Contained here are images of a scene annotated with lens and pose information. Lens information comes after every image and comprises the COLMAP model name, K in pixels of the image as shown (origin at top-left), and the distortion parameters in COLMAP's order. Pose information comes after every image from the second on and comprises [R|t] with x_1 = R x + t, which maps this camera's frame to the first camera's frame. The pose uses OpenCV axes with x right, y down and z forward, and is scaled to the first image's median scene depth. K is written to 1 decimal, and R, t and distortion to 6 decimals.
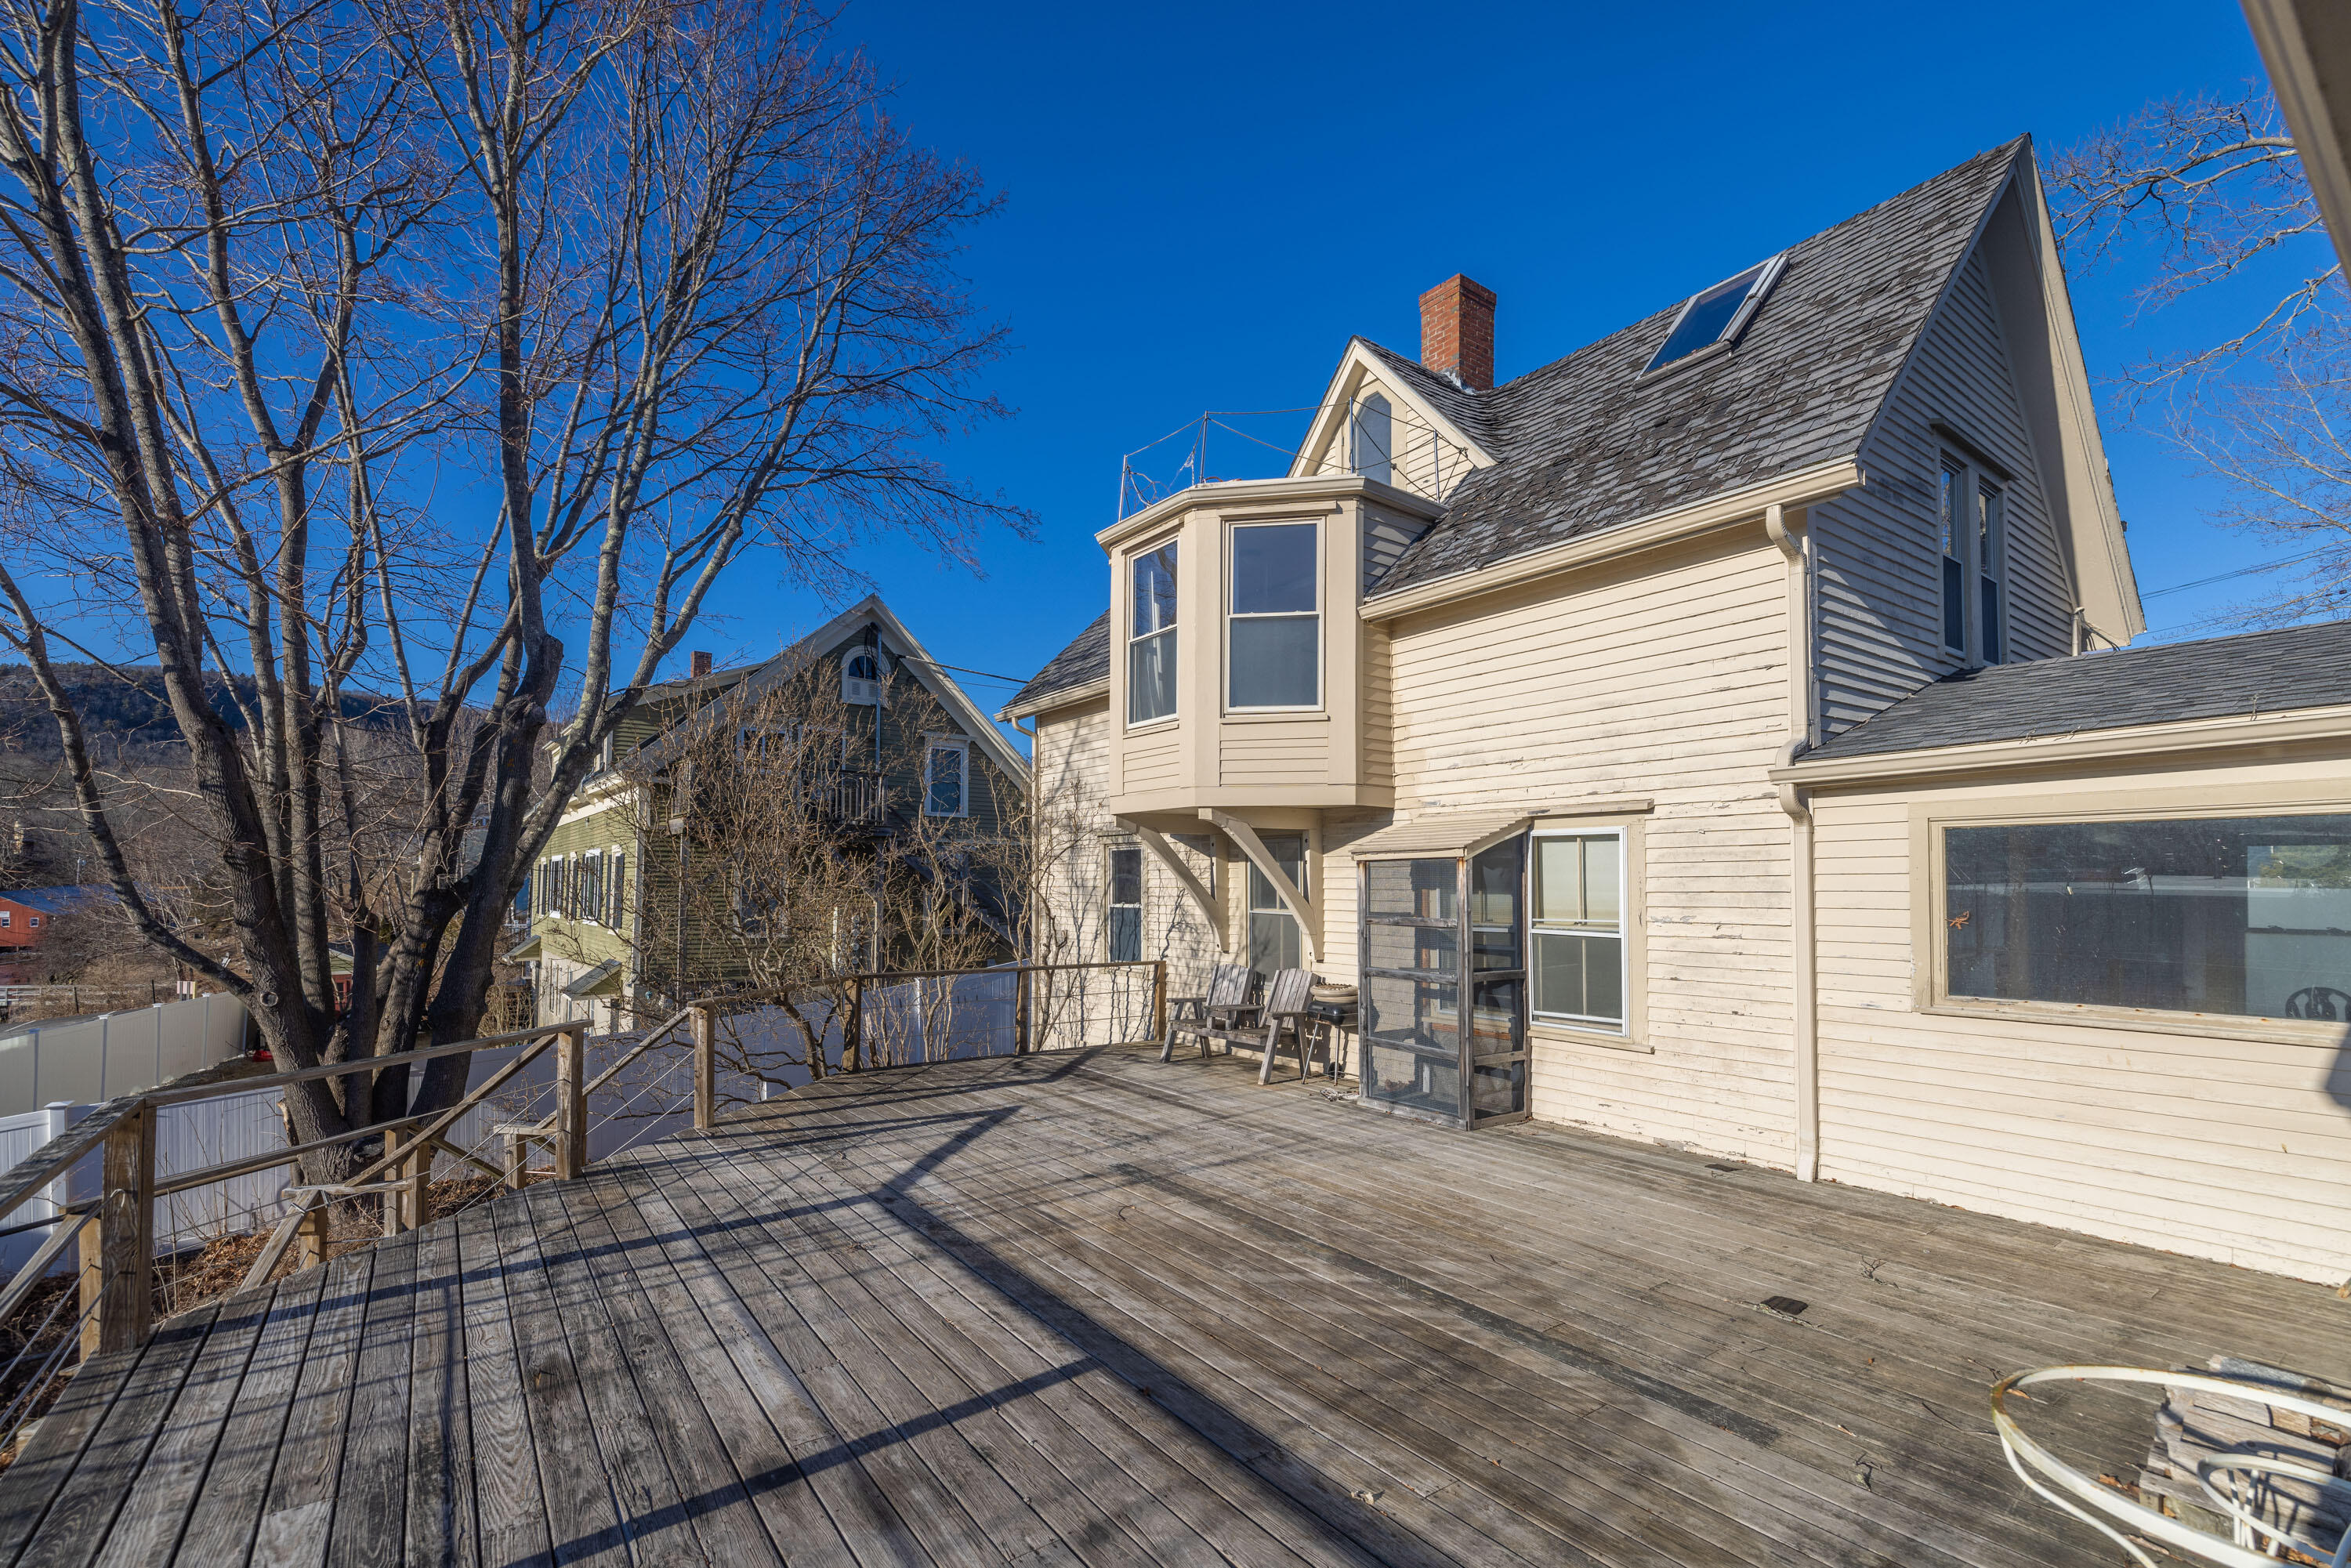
lens RADIAL K [[1015.8, 0, 1208.8], [0, 1015.8, 867.5], [0, 0, 1]] dist [0.001322, -0.003336]
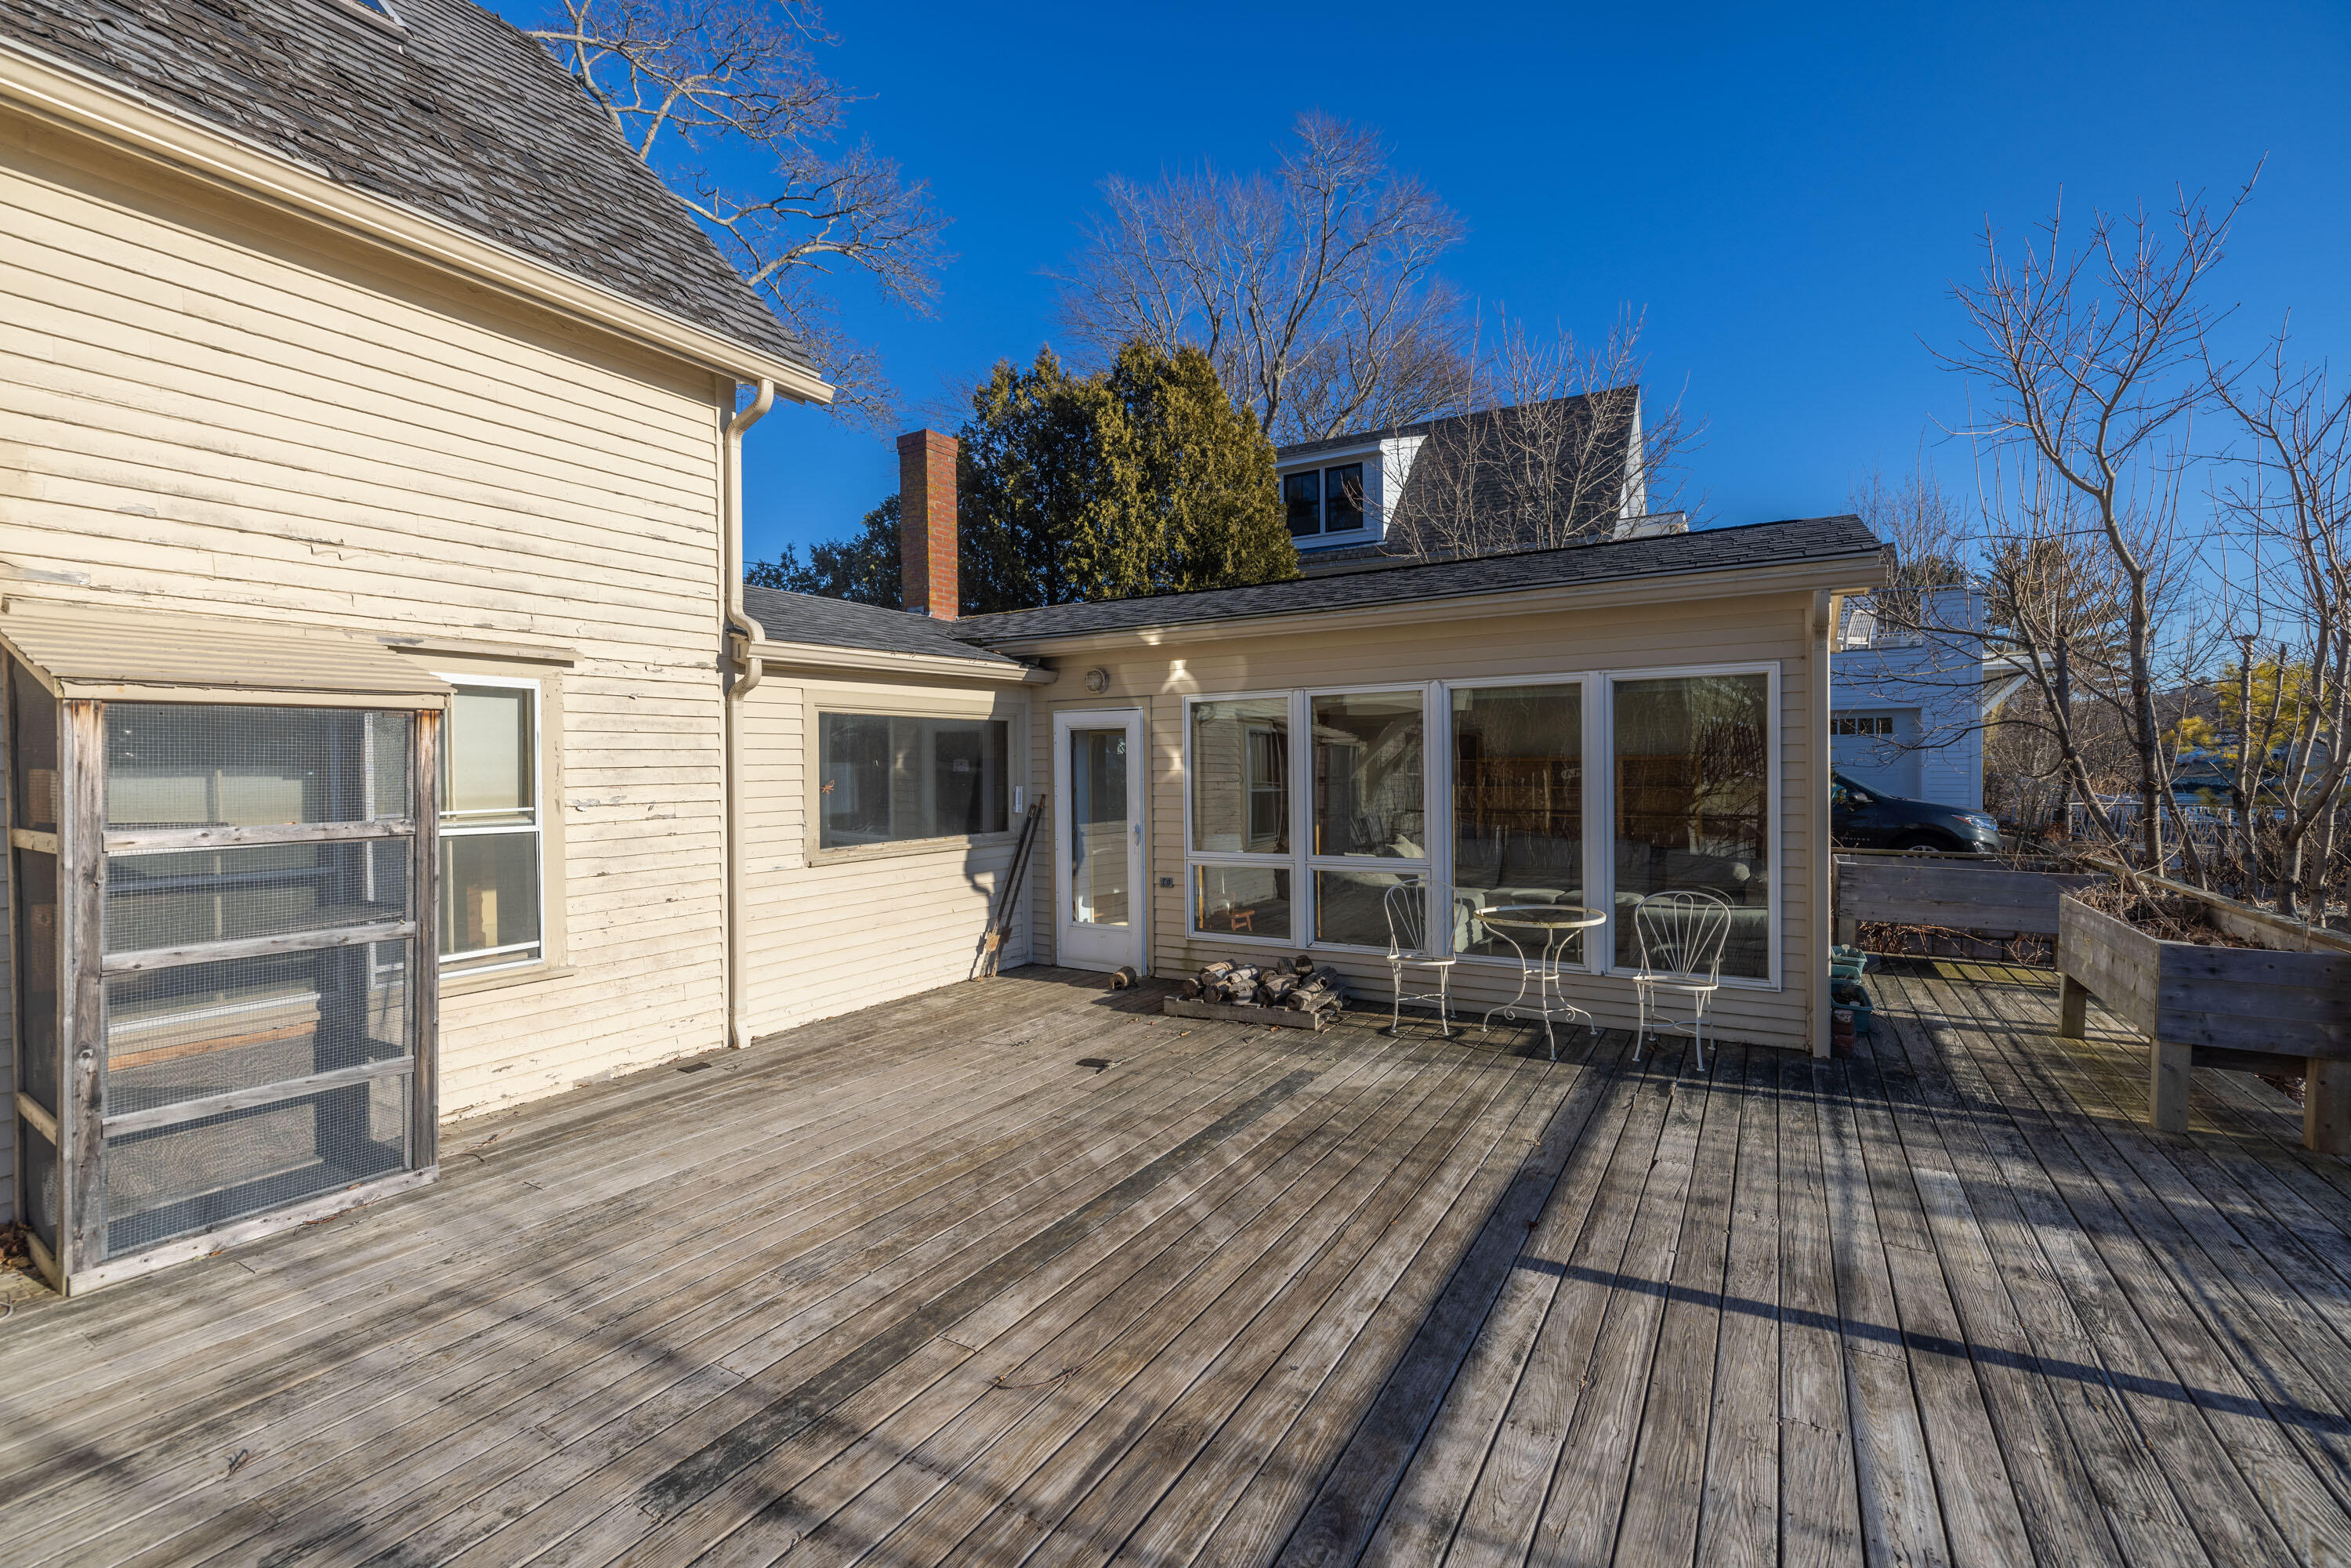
lens RADIAL K [[1015.8, 0, 1150.2], [0, 1015.8, 773.8], [0, 0, 1]] dist [0.001322, -0.003336]
pose [[-0.356087, -0.008084, 0.934418, -0.554281], [-0.010924, 0.999930, 0.004488, 0.025016], [-0.934389, -0.008609, -0.356150, 1.067442]]
